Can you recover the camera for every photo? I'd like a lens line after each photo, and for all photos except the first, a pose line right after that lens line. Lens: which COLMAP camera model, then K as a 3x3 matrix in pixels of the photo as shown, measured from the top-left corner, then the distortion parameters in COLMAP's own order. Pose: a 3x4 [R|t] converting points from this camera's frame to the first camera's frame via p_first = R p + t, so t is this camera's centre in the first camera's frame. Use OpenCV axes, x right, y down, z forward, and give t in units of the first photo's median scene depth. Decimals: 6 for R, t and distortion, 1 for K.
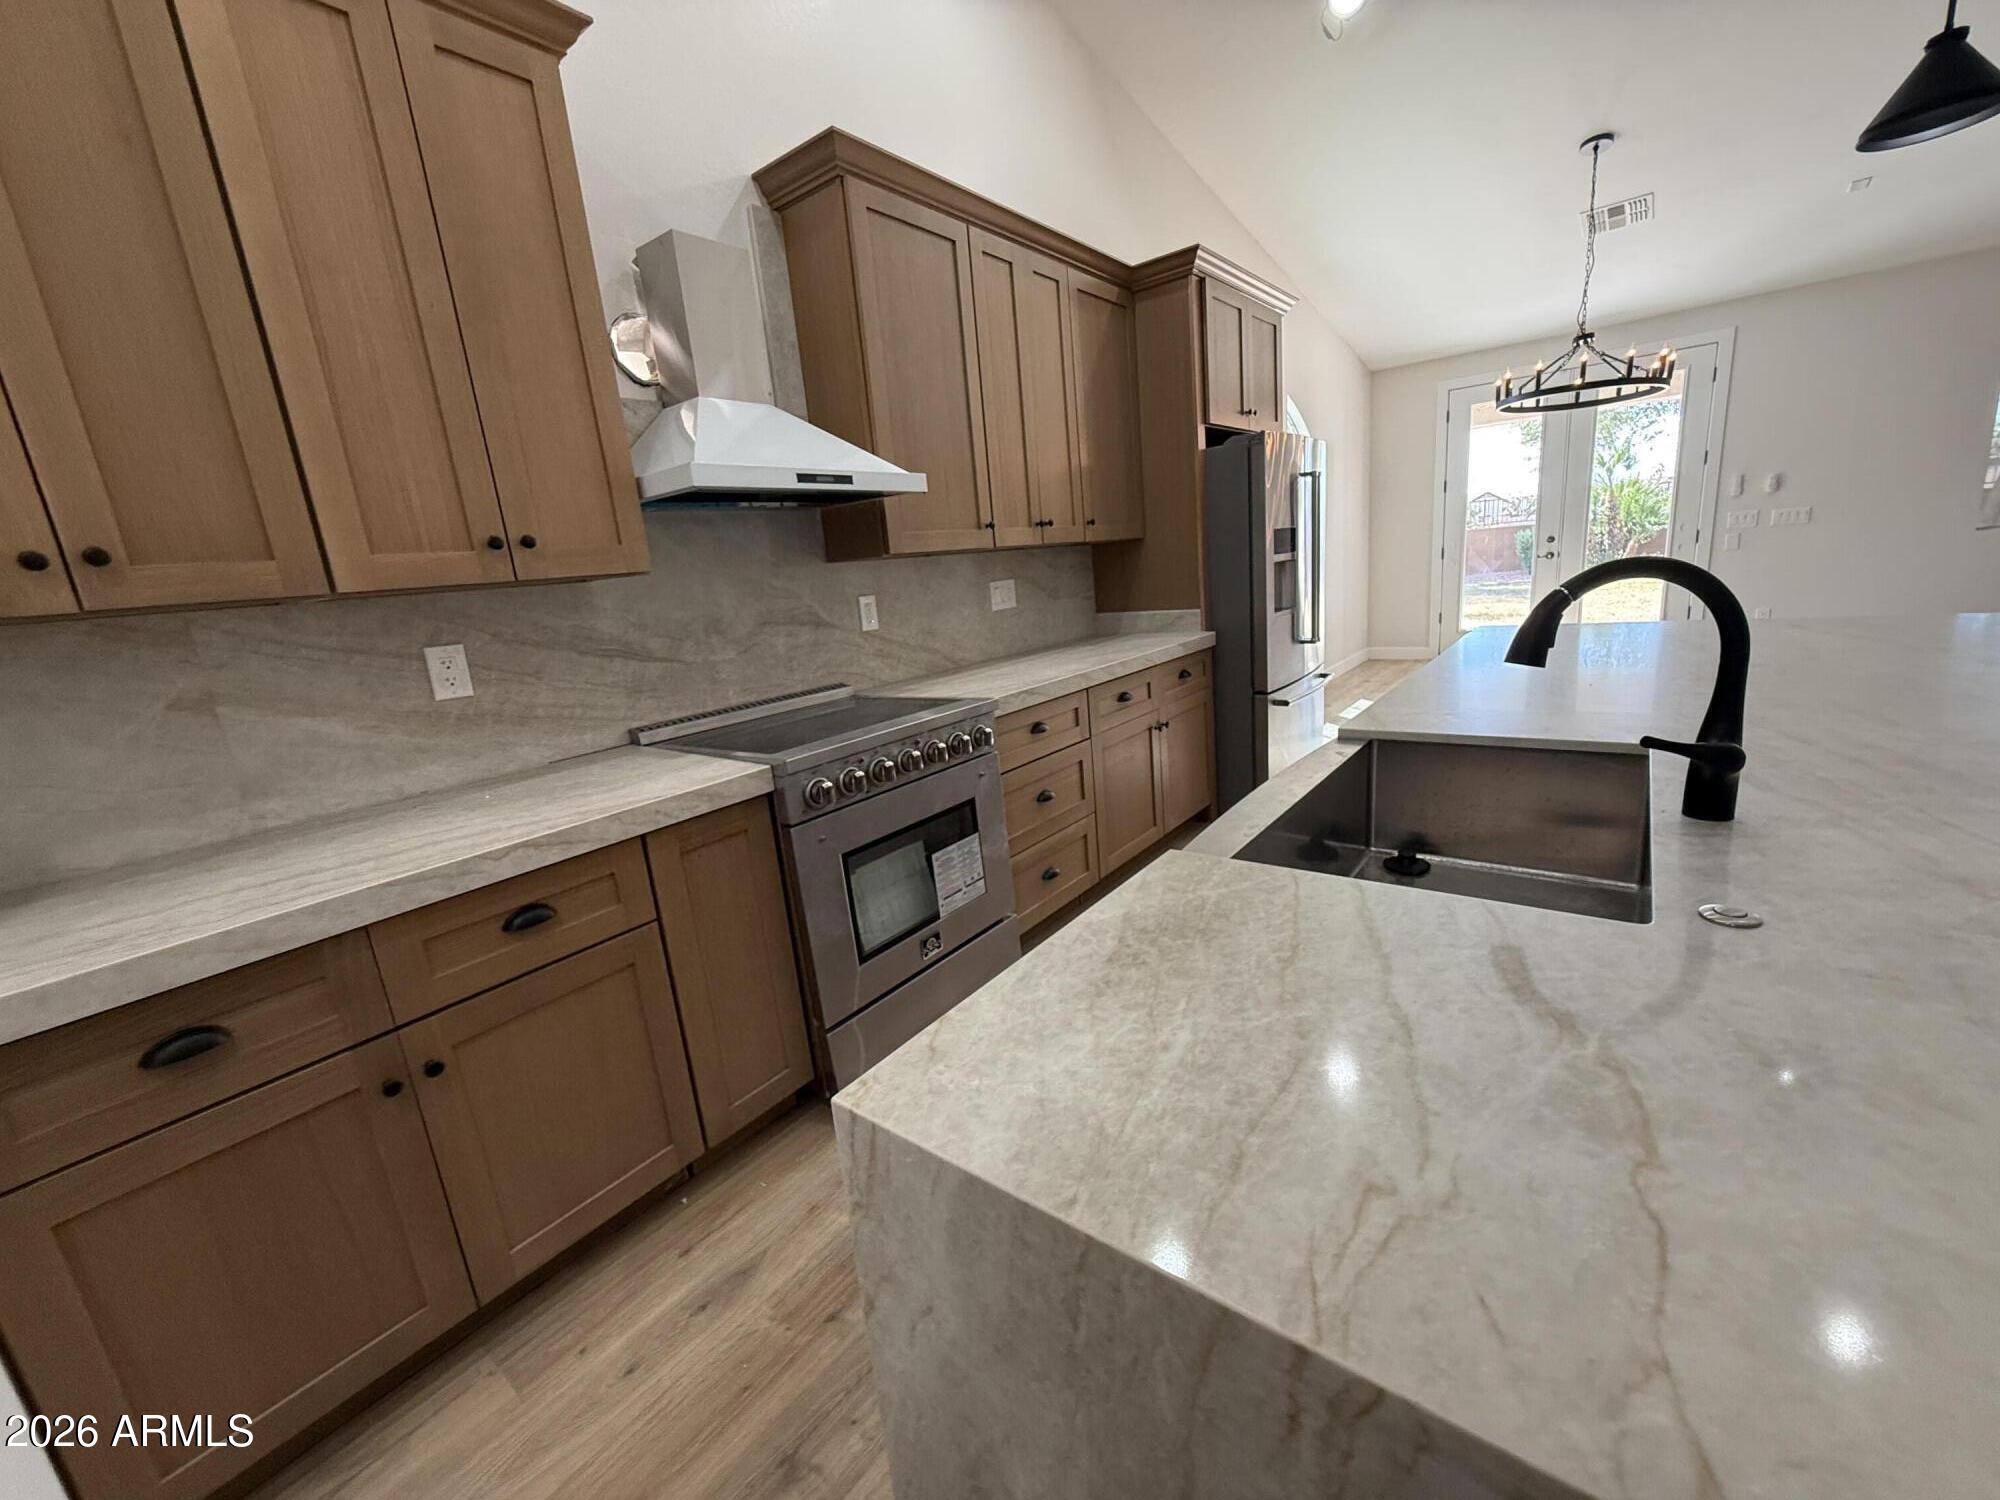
lens RADIAL K [[795.5, 0, 1006.0], [0, 795.5, 752.3], [0, 0, 1]] dist [-0.001414, 0.000180]
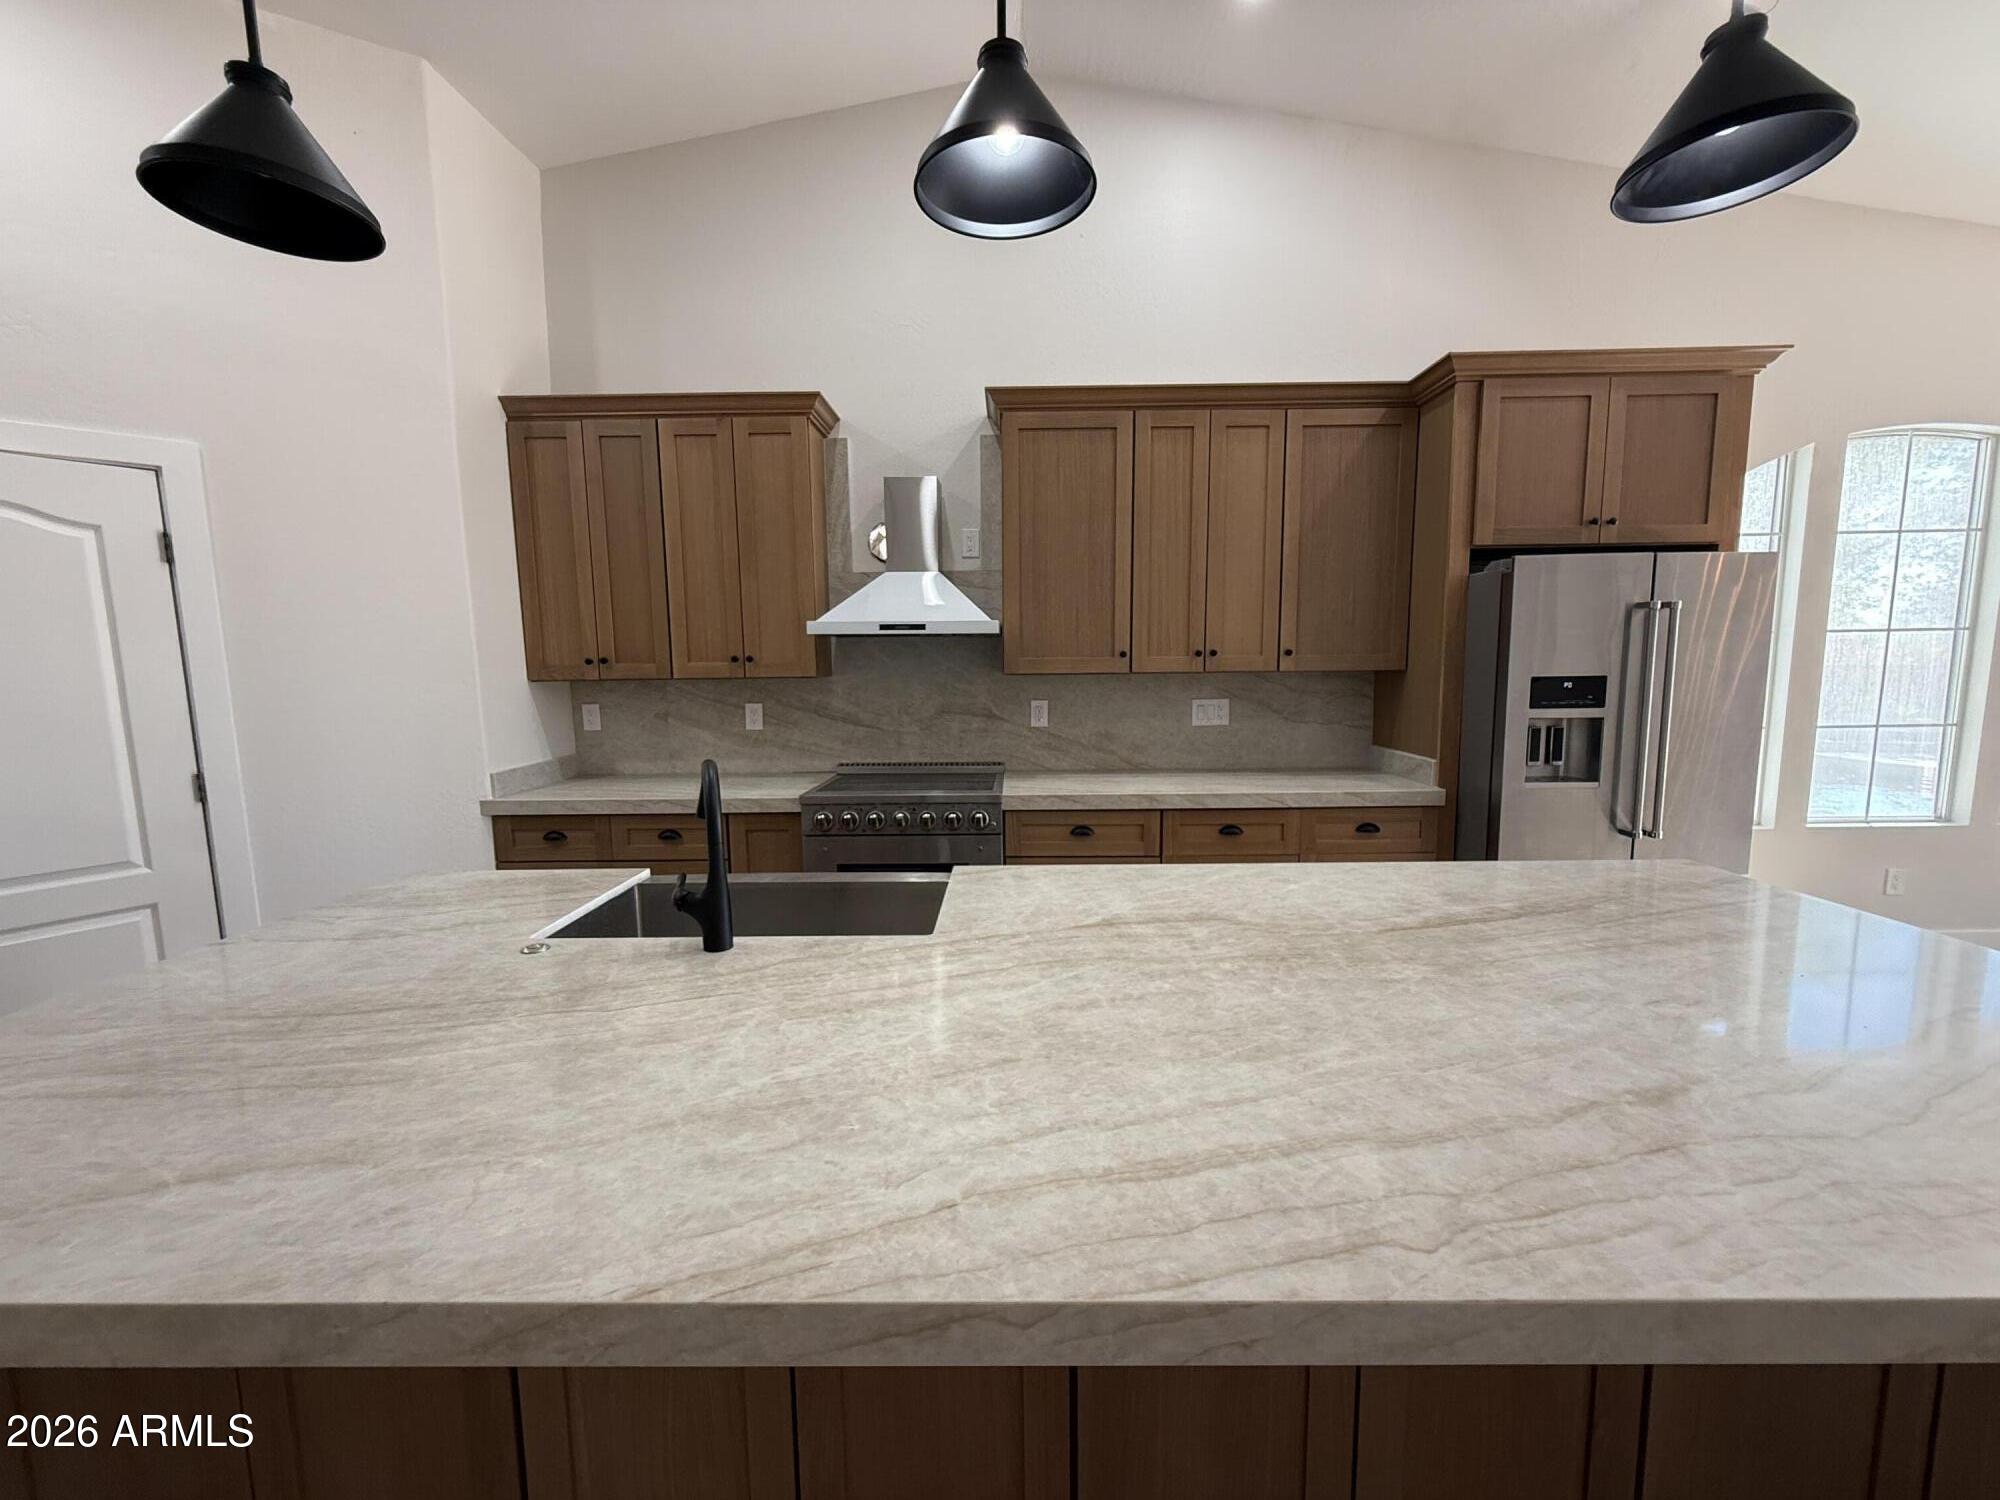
lens RADIAL K [[795.5, 0, 1006.0], [0, 795.5, 752.3], [0, 0, 1]] dist [-0.001414, 0.000180]
pose [[0.600532, 0.173176, -0.780622, 0.972929], [-0.226066, 0.973207, 0.041987, -0.187865], [0.766978, 0.151257, 0.623591, 0.202165]]
